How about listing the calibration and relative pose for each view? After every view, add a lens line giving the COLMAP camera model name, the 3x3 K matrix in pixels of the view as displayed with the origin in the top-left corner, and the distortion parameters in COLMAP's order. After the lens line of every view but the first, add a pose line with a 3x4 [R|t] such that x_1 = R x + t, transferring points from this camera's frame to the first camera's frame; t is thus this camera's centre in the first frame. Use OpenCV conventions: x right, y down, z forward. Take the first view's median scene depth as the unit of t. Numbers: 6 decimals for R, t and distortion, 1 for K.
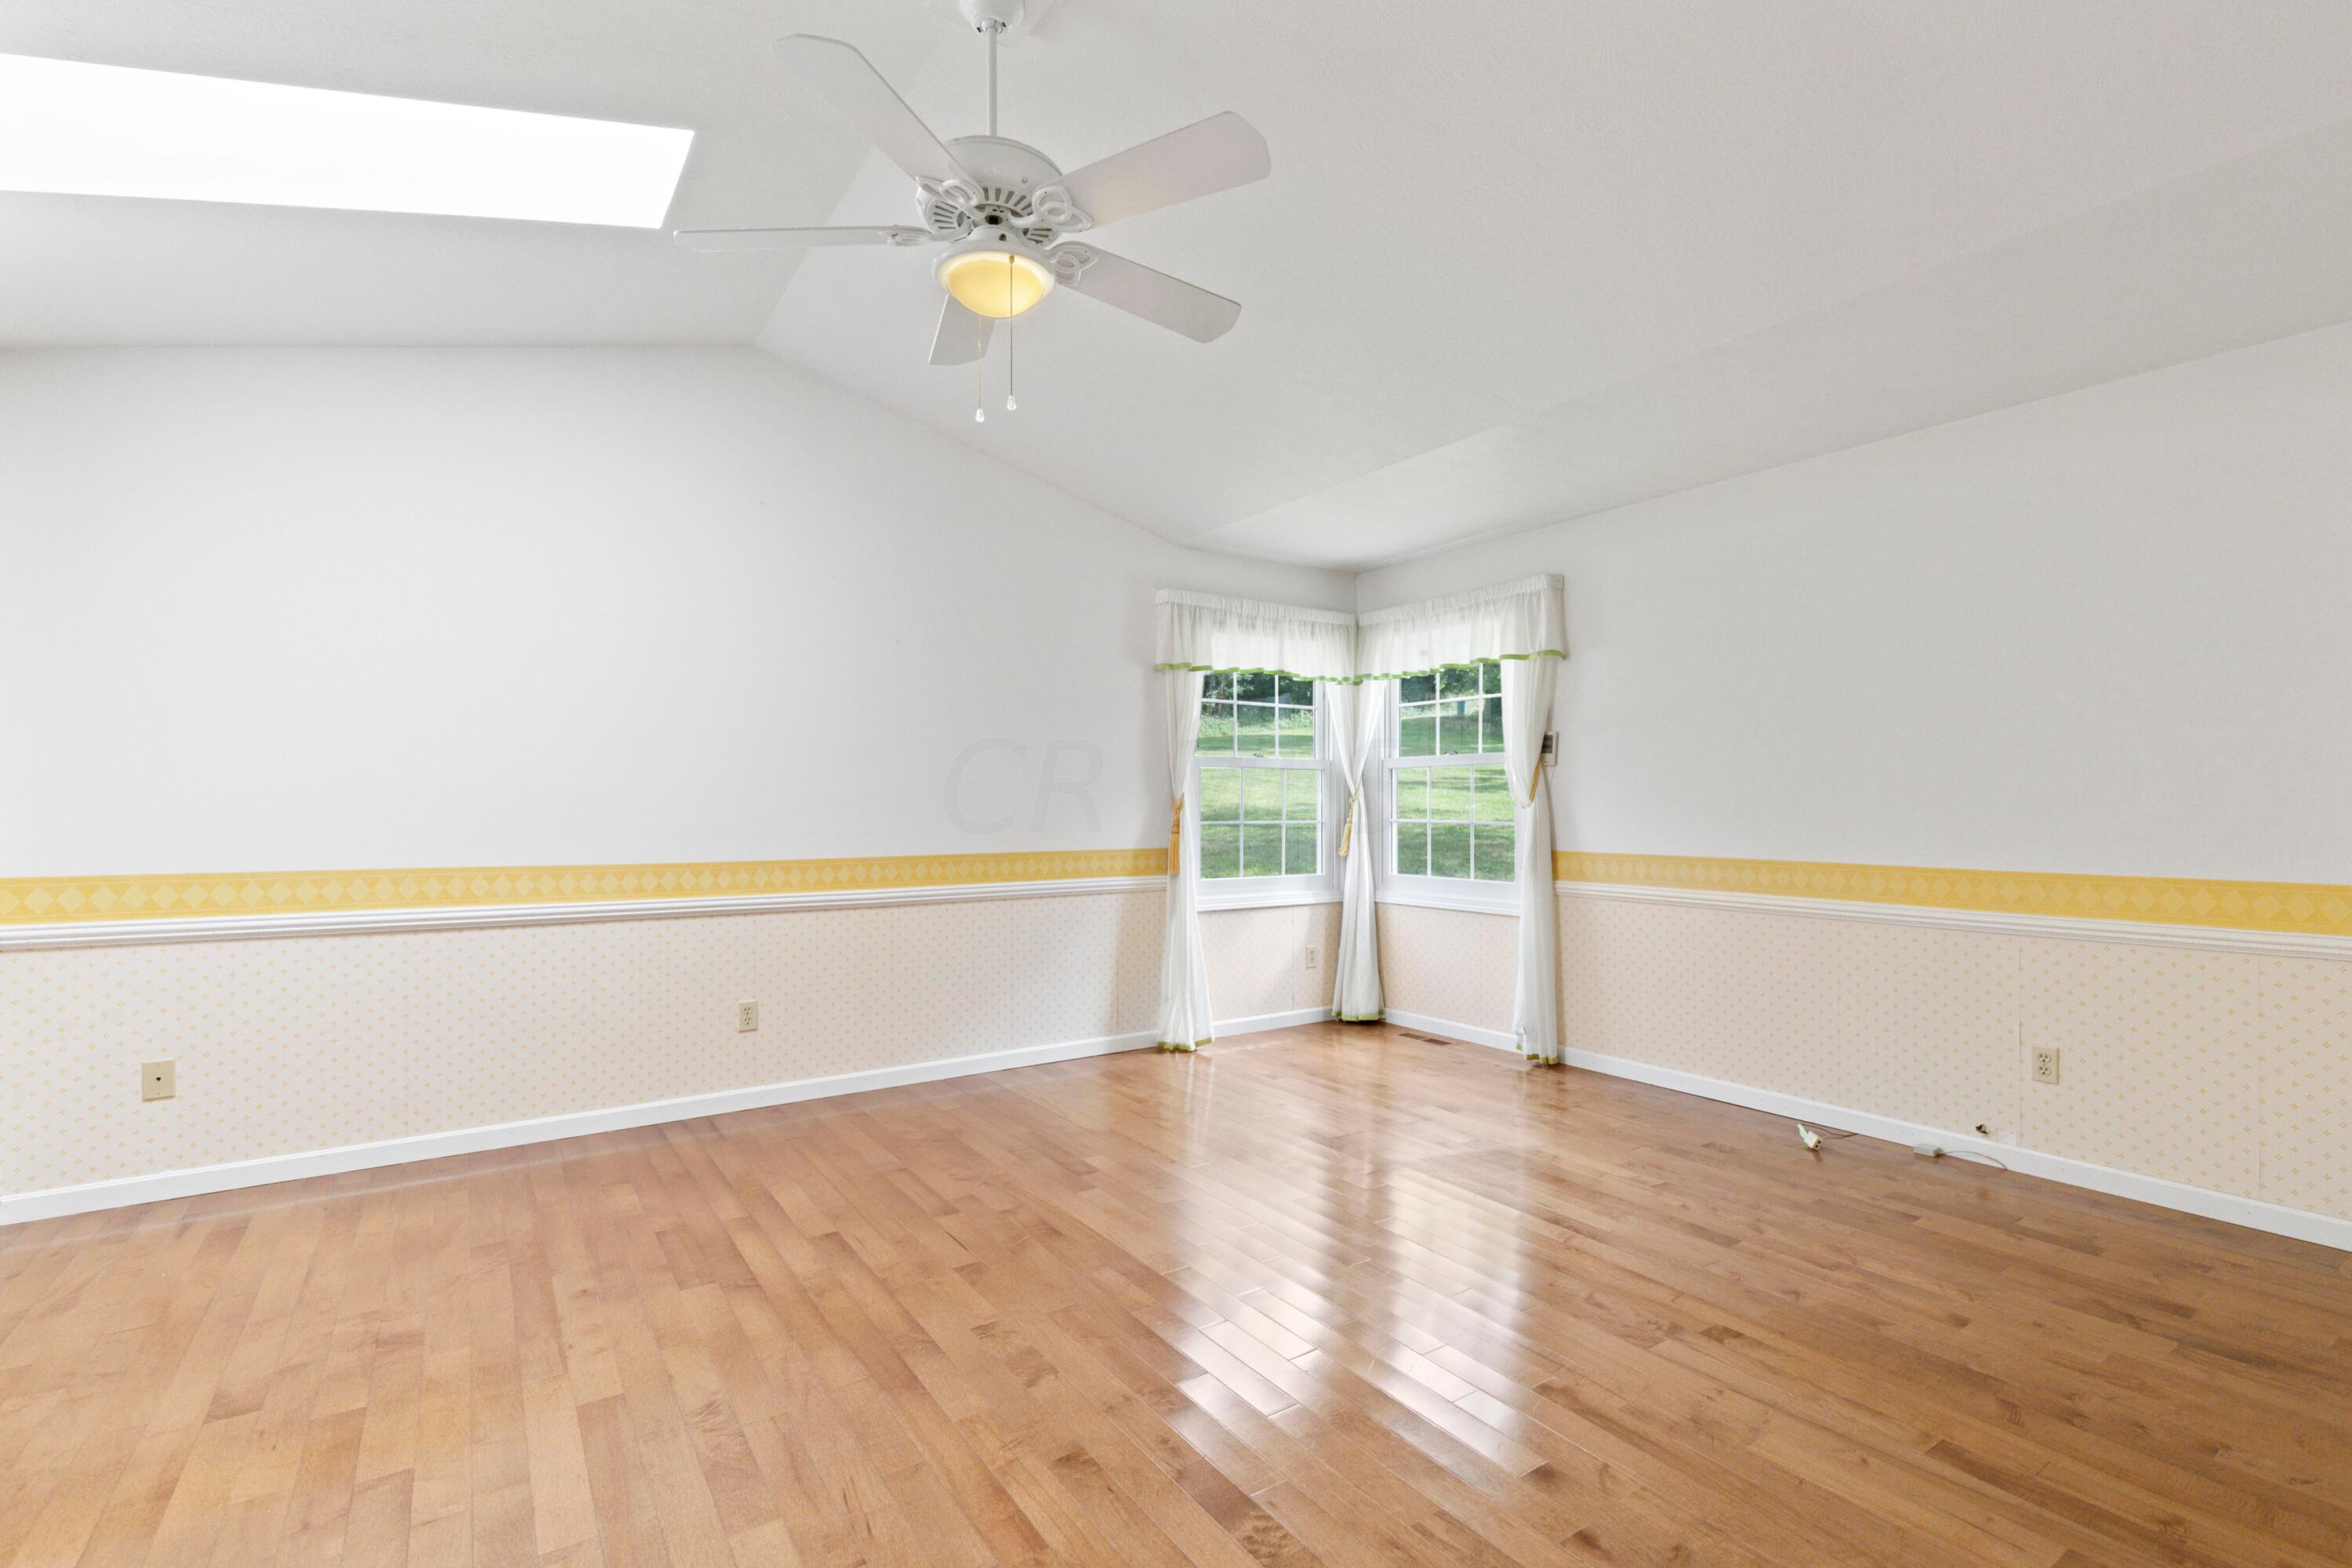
lens RADIAL K [[1062.5, 0, 1199.6], [0, 1062.5, 787.7], [0, 0, 1]] dist [0.001899, -0.000951]
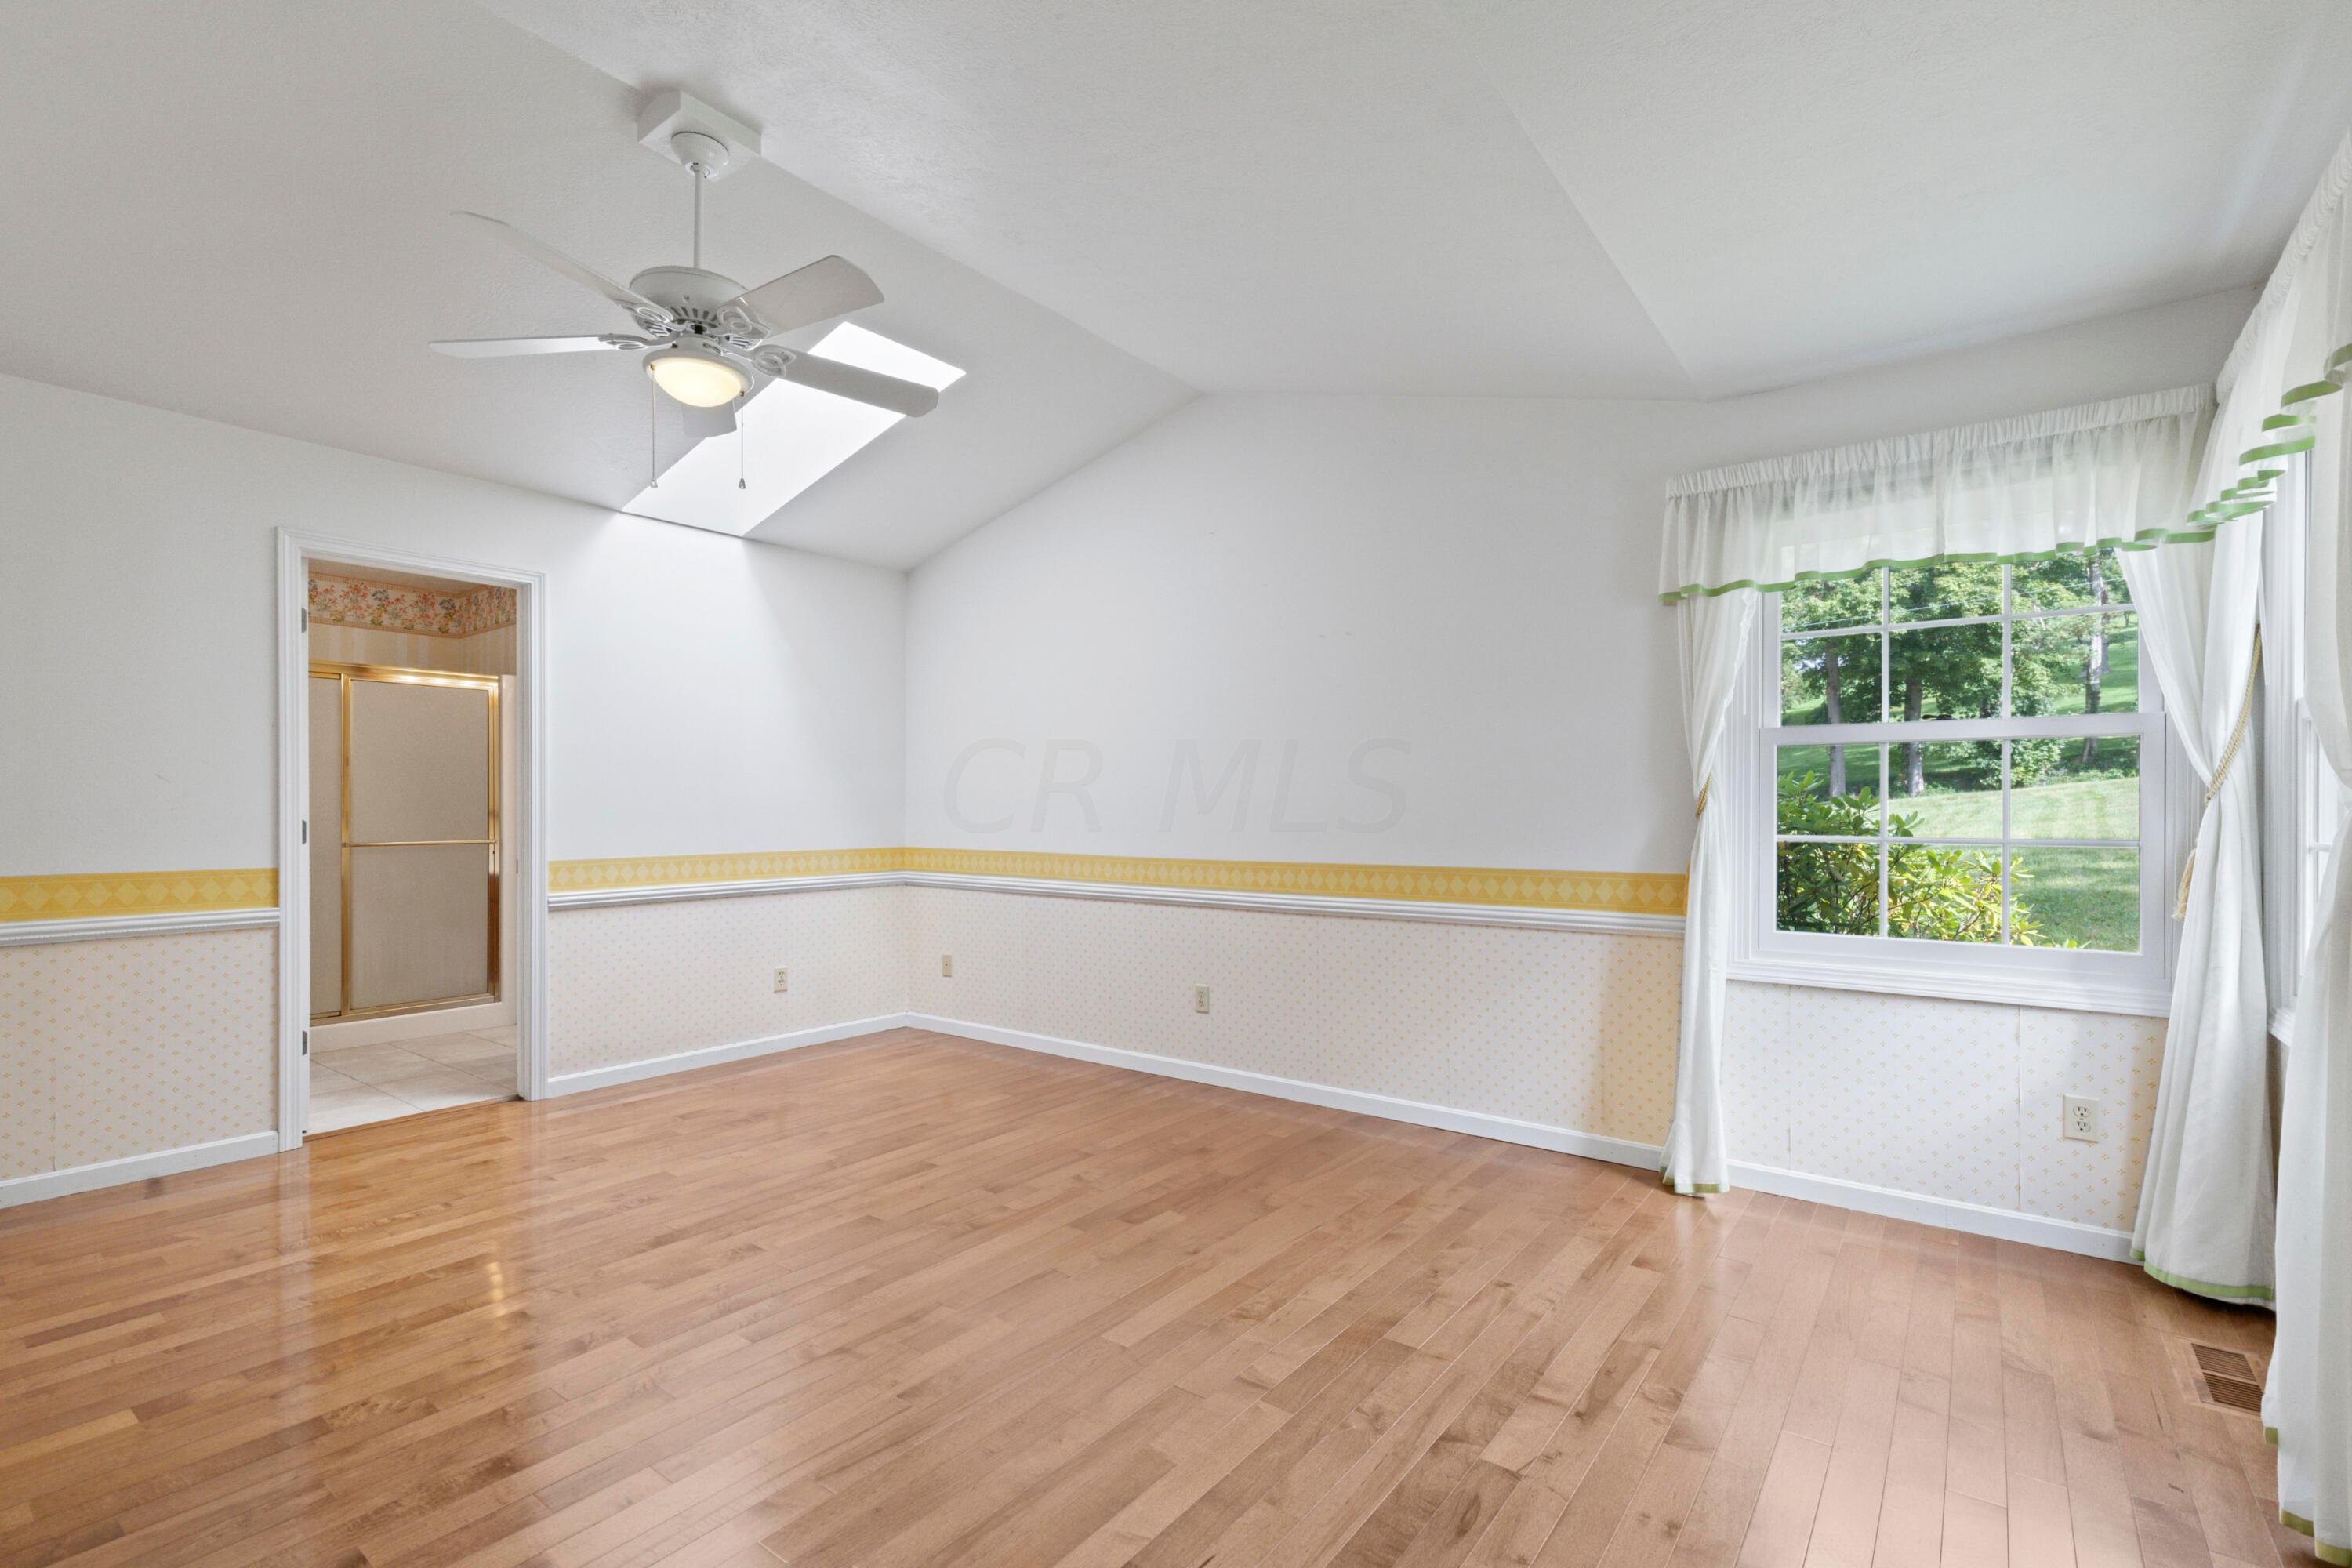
lens RADIAL K [[1062.5, 0, 1187.5], [0, 1062.5, 805.8], [0, 0, 1]] dist [0.001899, -0.000951]
pose [[0.309188, -0.007469, -0.950972, 0.585206], [0.012497, 0.999915, -0.003790, 0.015629], [0.950919, -0.010712, 0.309255, 0.601553]]
